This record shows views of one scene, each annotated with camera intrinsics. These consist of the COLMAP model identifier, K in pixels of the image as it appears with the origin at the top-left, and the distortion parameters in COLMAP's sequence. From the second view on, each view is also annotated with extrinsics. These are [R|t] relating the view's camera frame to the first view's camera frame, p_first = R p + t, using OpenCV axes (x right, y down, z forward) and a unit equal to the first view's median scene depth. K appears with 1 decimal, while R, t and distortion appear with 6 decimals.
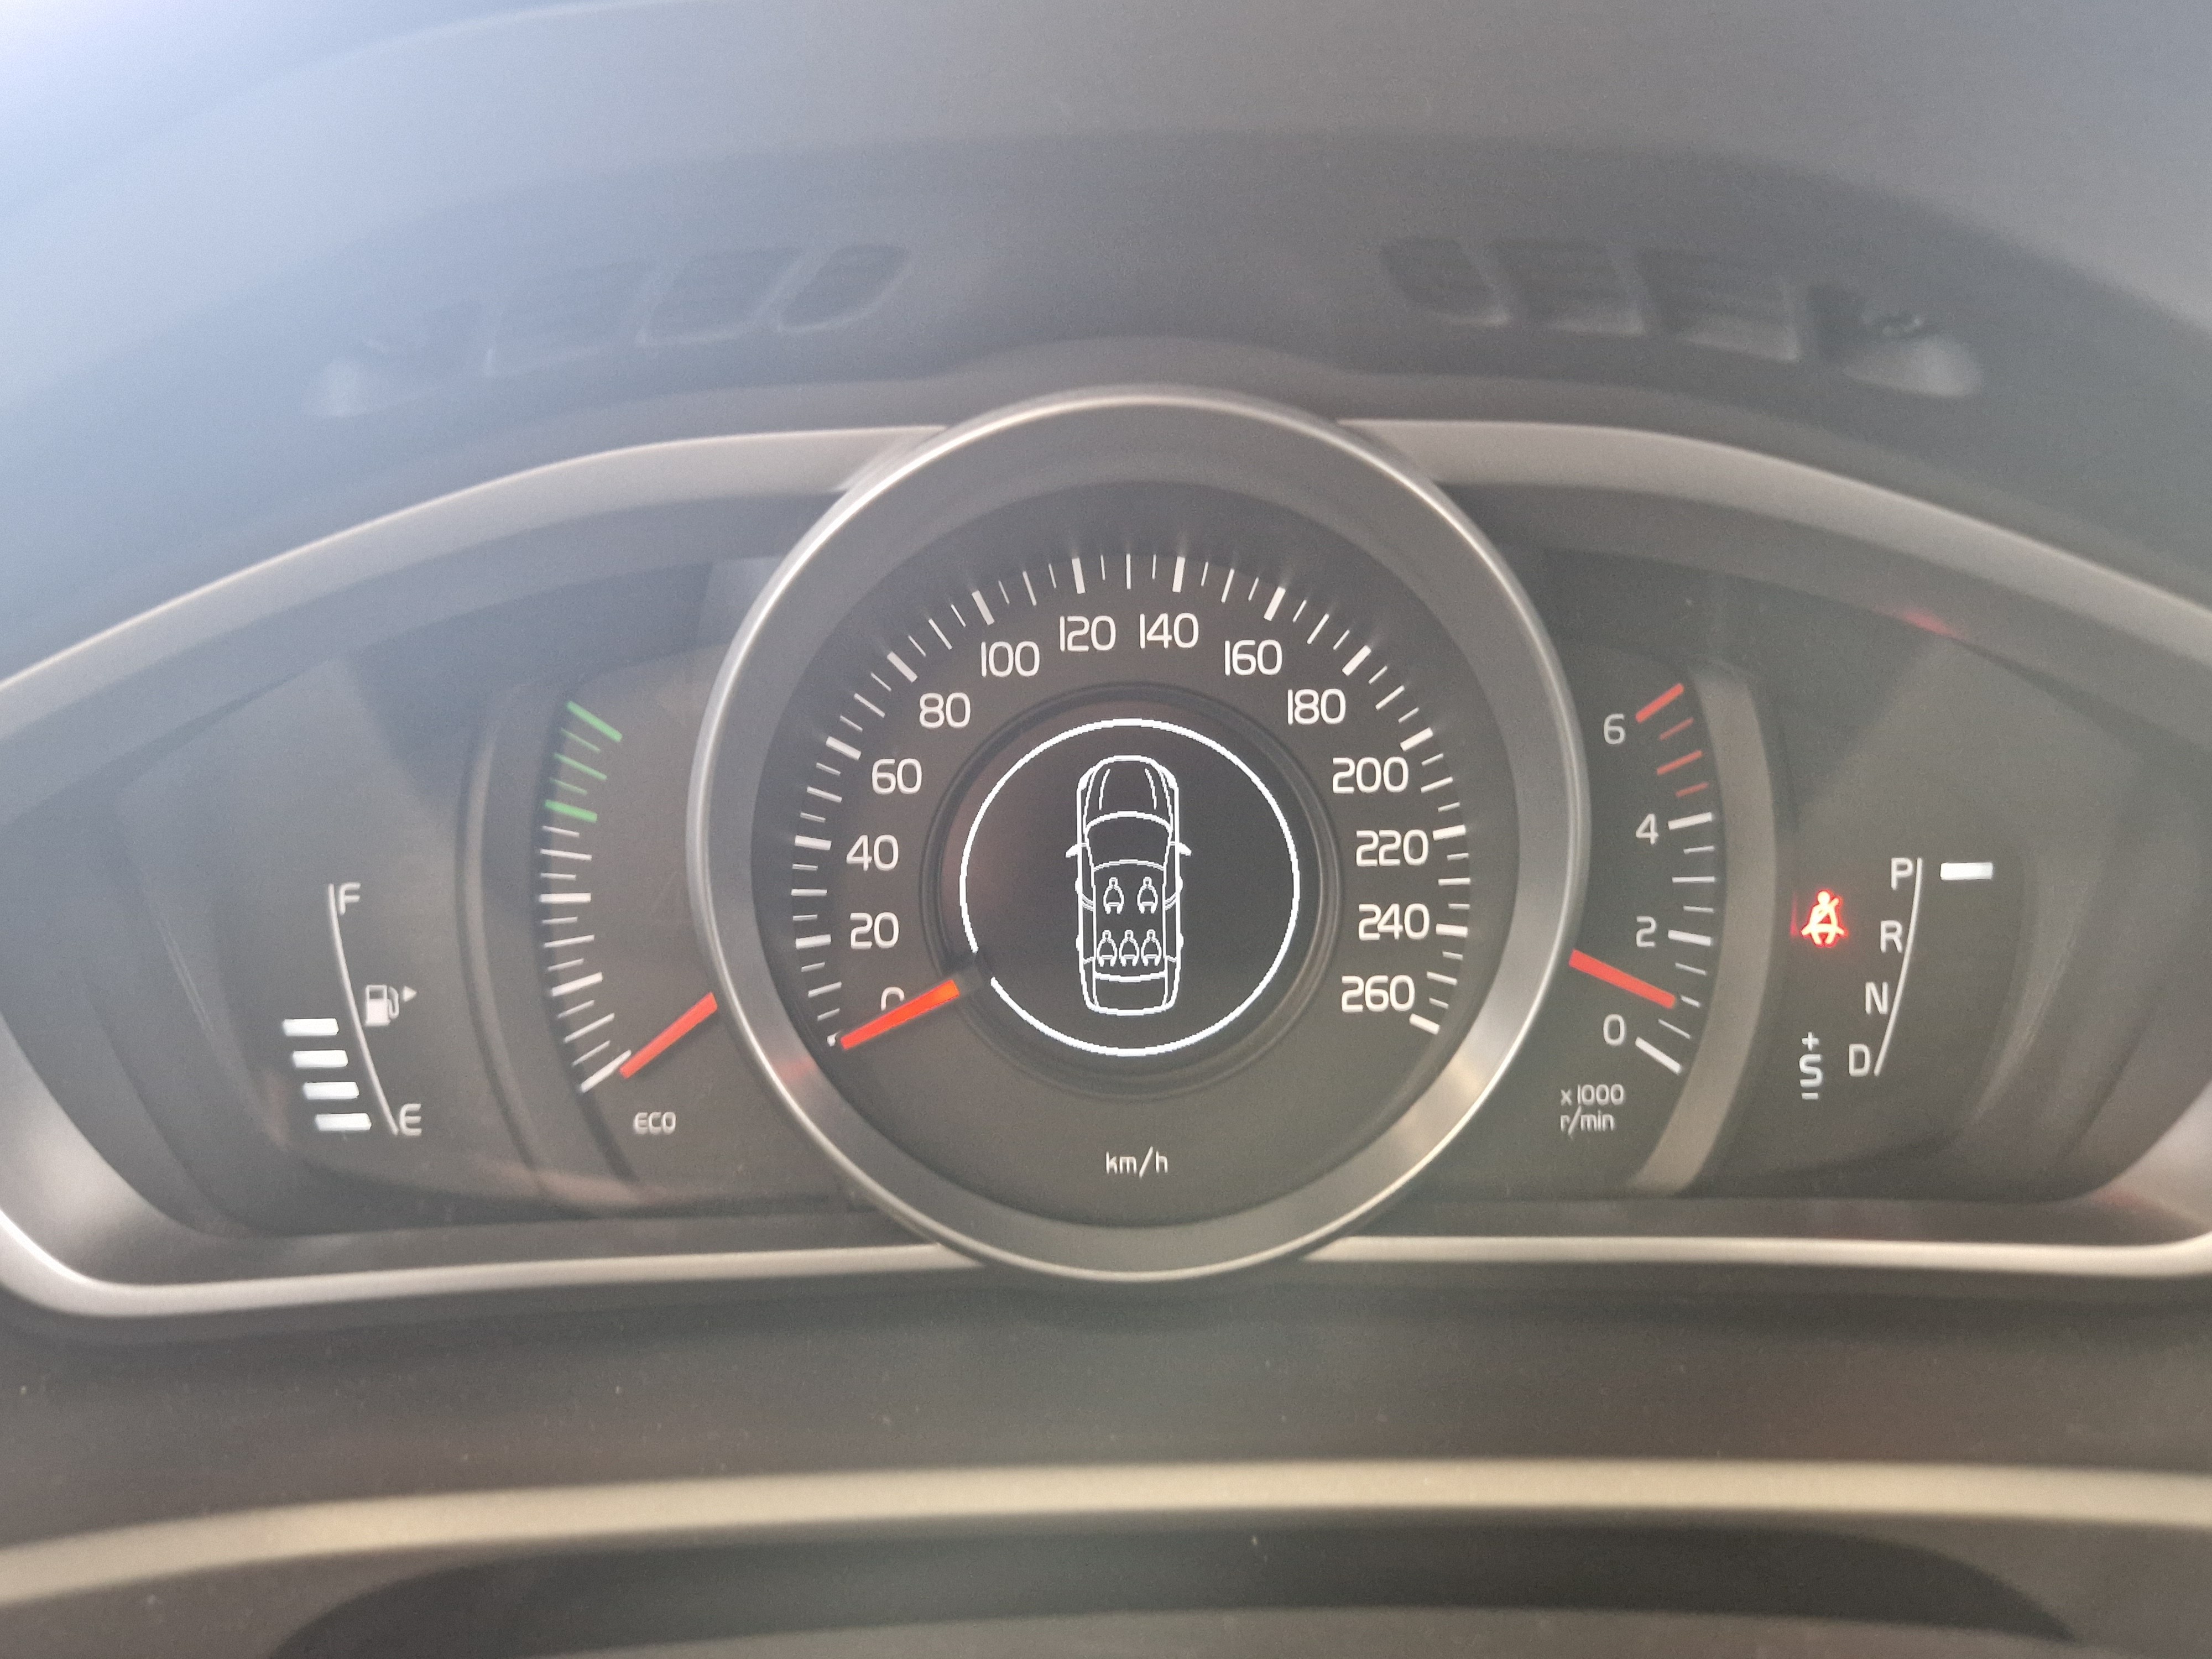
lens RADIAL K [[1852.4, 0, 1106.0], [0, 1852.4, 829.5], [0, 0, 1]] dist [0.041311, -0.056103]
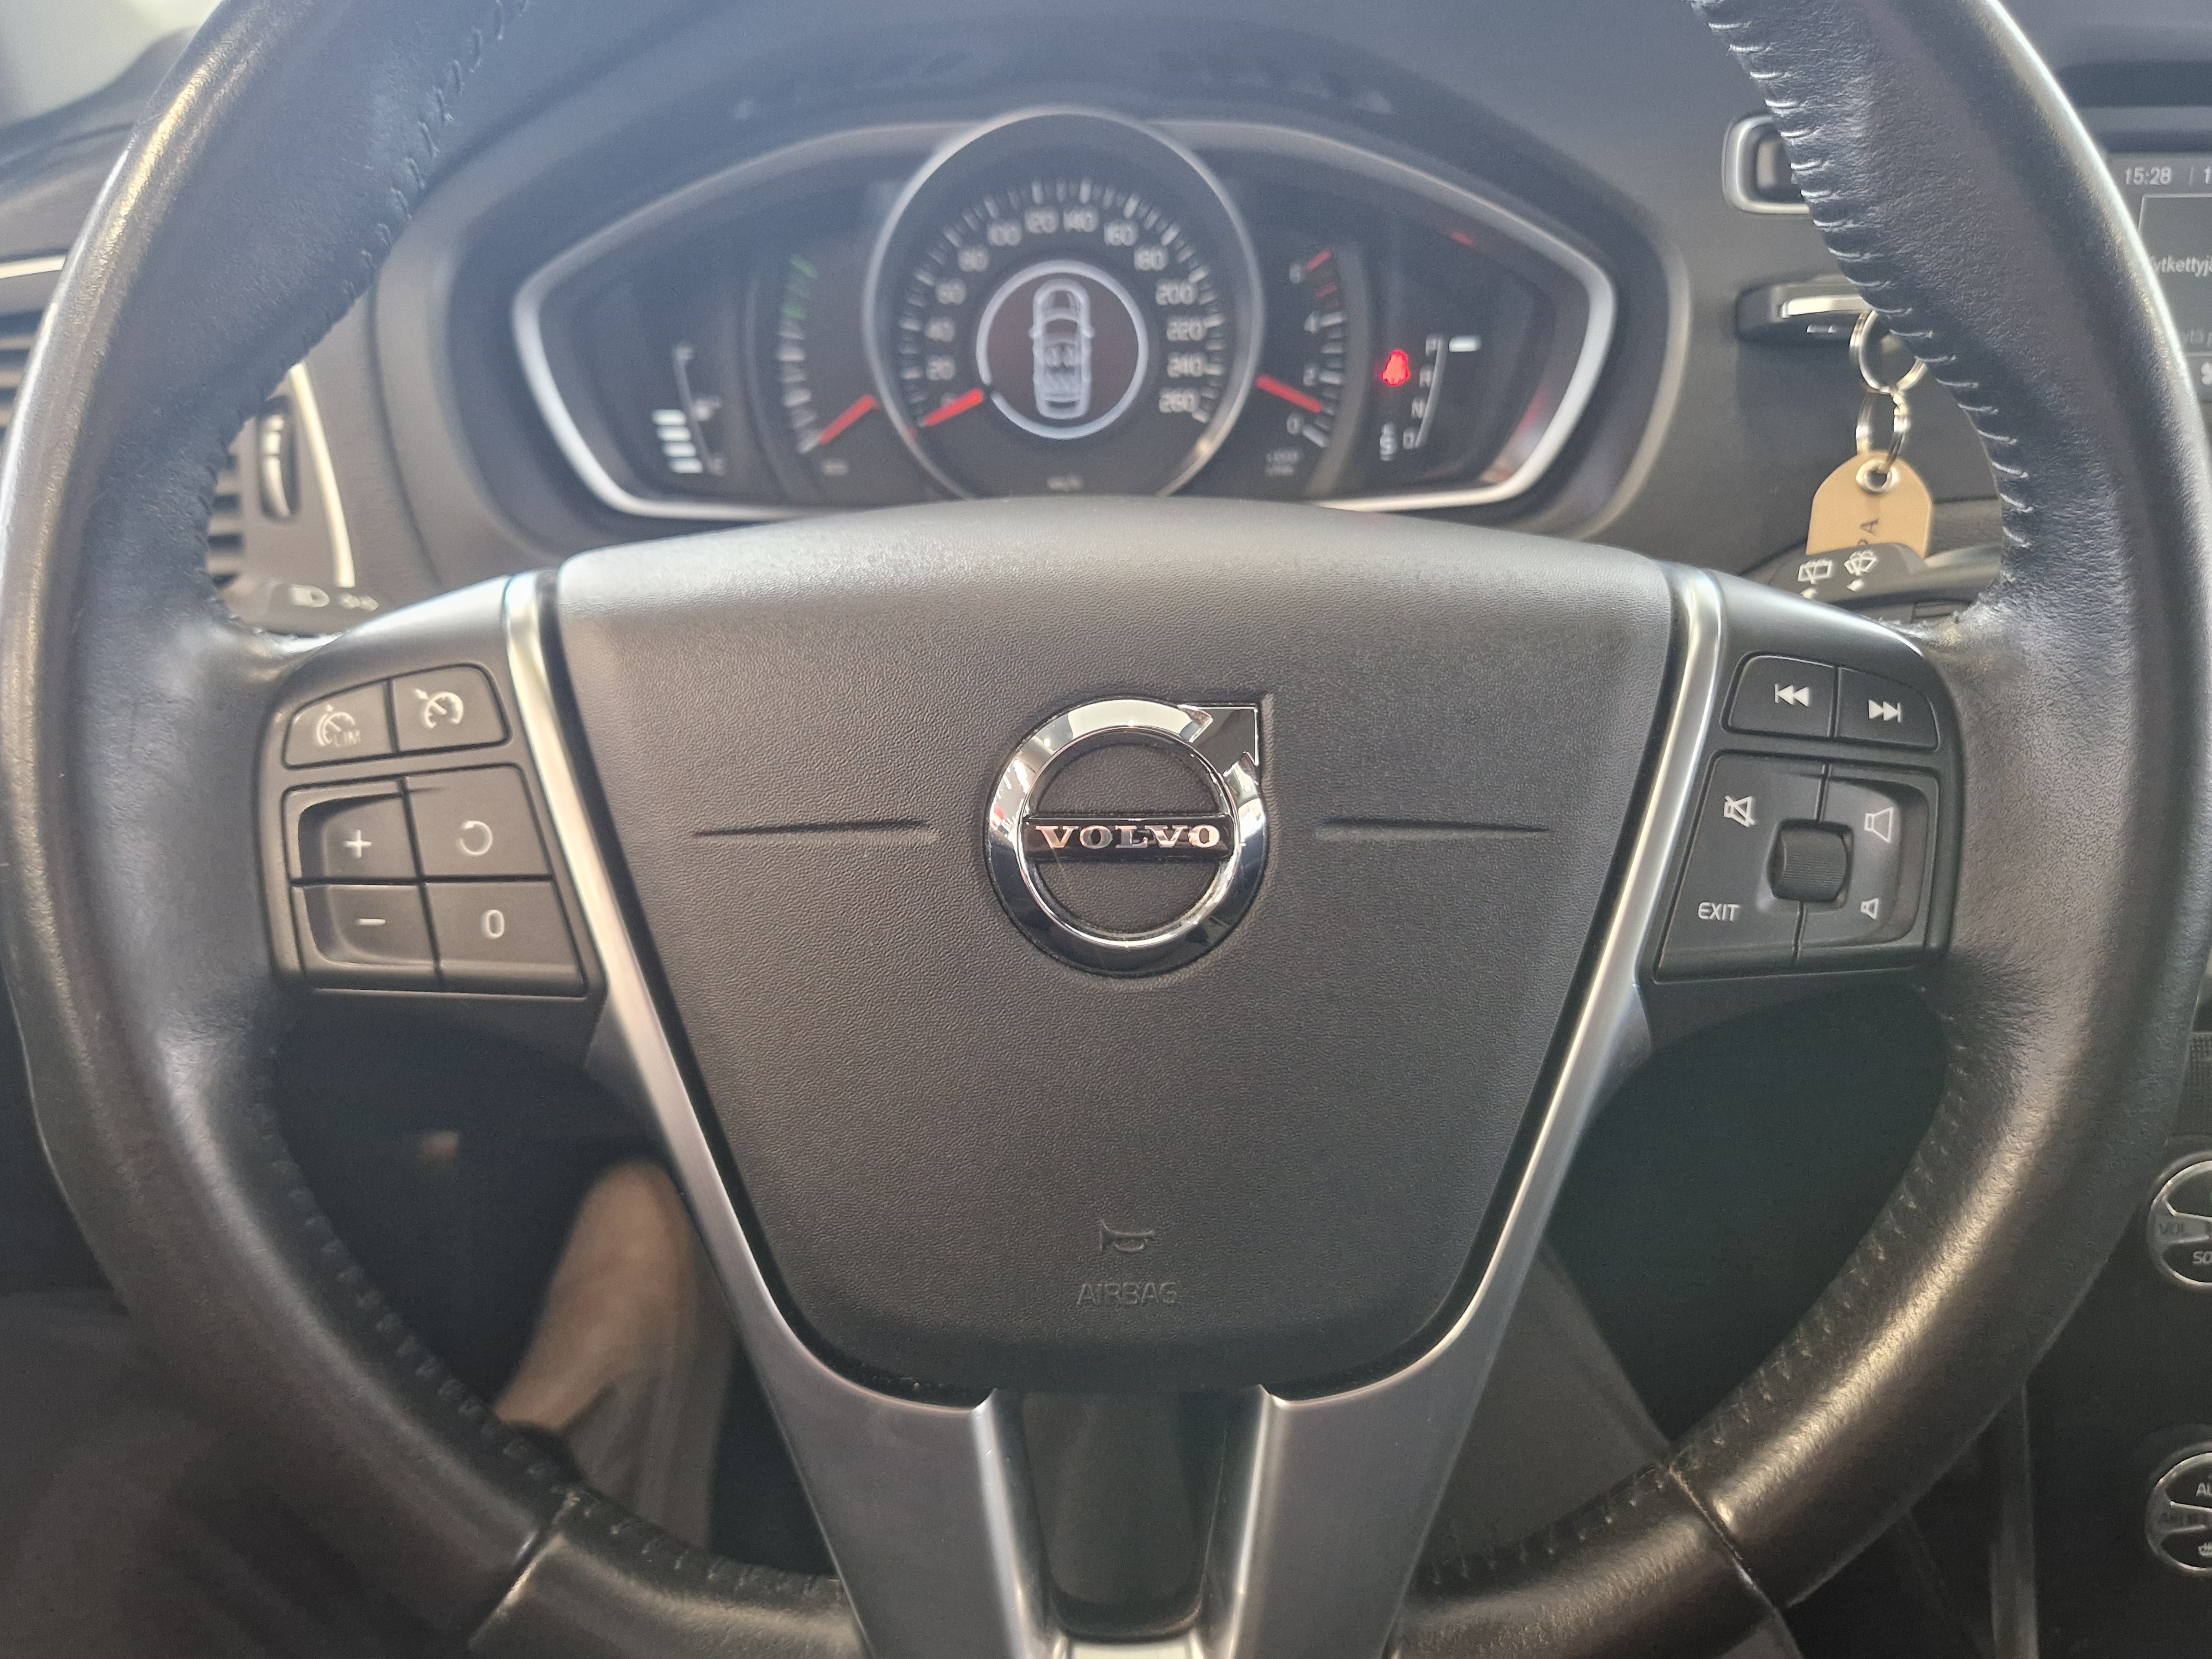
lens RADIAL K [[1683.6, 0, 1082.2], [0, 1683.6, 826.8], [0, 0, 1]] dist [0.009701, -0.071297]
pose [[0.999923, 0.000773, 0.012356, 0.012927], [-0.003325, 0.978153, 0.207861, 0.164611], [-0.011925, -0.207886, 0.978080, -0.980385]]
